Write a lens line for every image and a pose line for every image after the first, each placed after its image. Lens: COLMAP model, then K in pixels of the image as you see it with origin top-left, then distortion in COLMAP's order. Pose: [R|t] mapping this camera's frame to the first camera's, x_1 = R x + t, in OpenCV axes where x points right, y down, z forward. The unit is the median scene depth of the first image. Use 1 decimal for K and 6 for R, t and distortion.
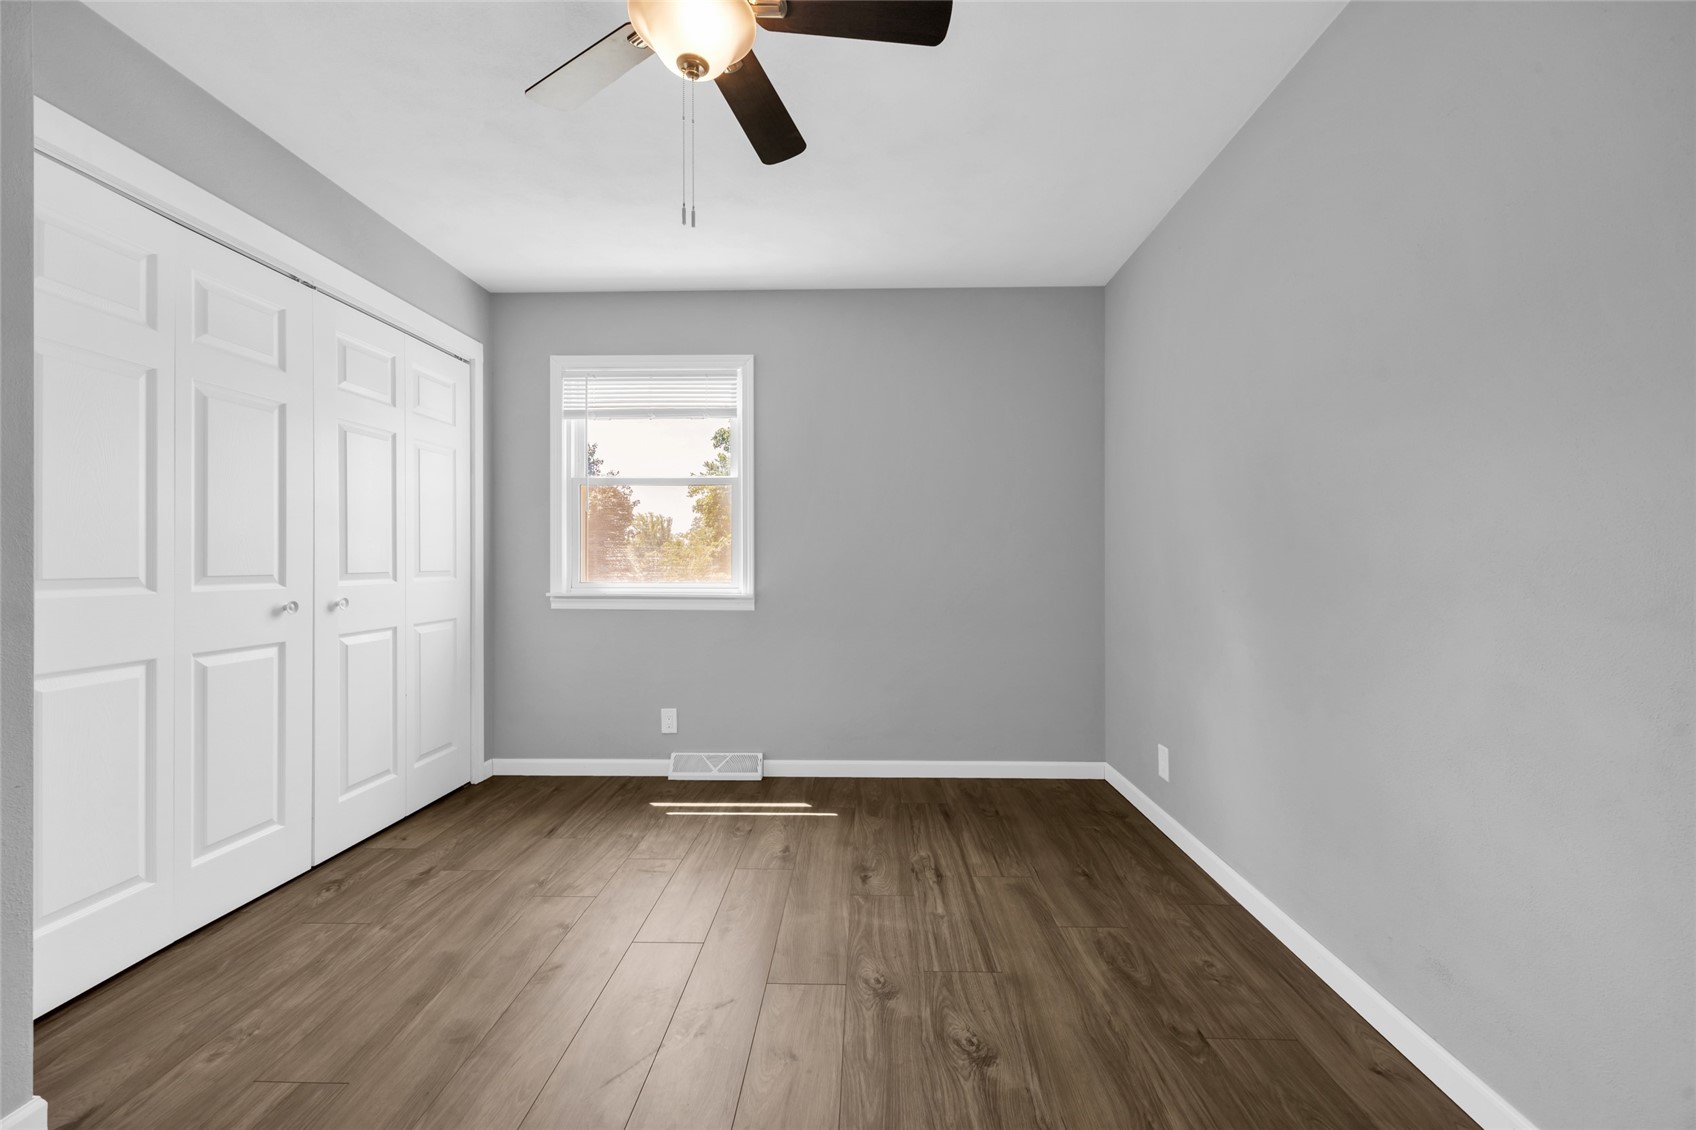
lens RADIAL K [[669.1, 0, 839.2], [0, 669.1, 566.7], [0, 0, 1]] dist [0.001521, 0.000083]
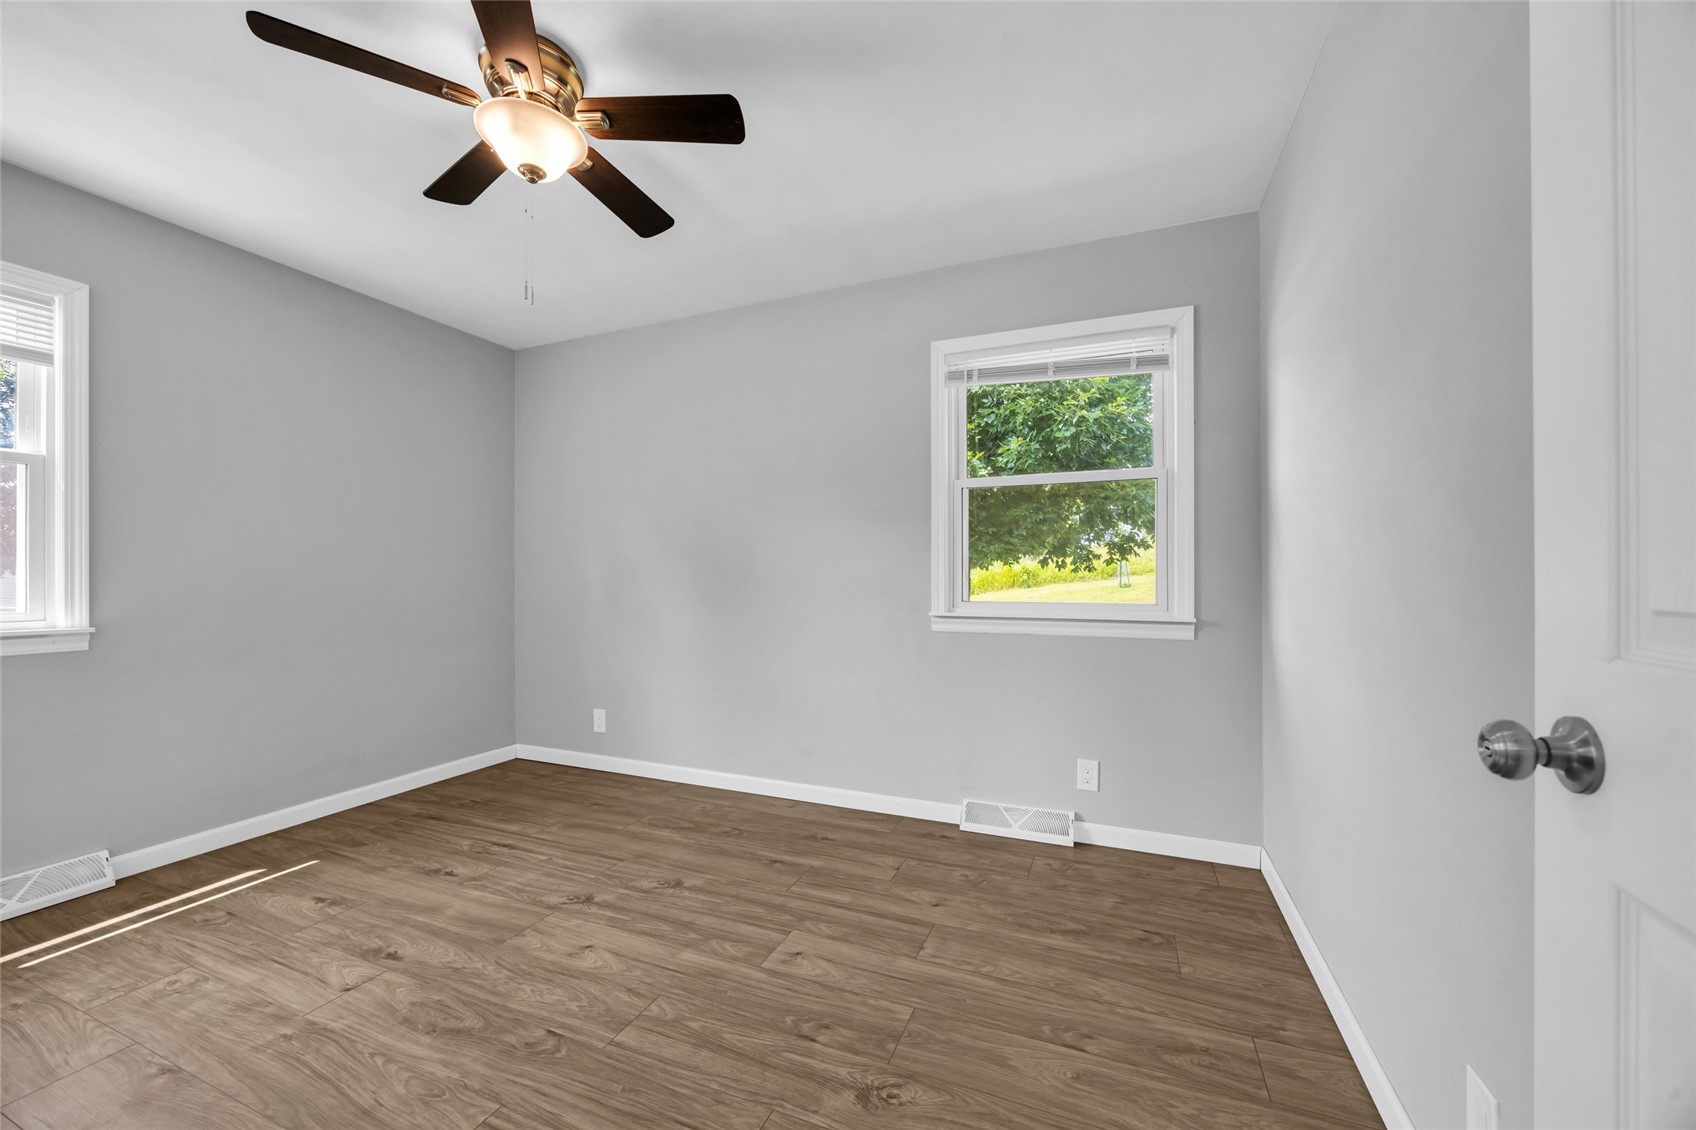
lens RADIAL K [[669.1, 0, 839.2], [0, 669.1, 566.7], [0, 0, 1]] dist [0.001521, 0.000083]
pose [[0.361575, 0.012042, 0.932265, -0.685647], [0.010455, 0.999801, -0.016969, -0.001200], [-0.932284, 0.015882, 0.361377, 0.020576]]
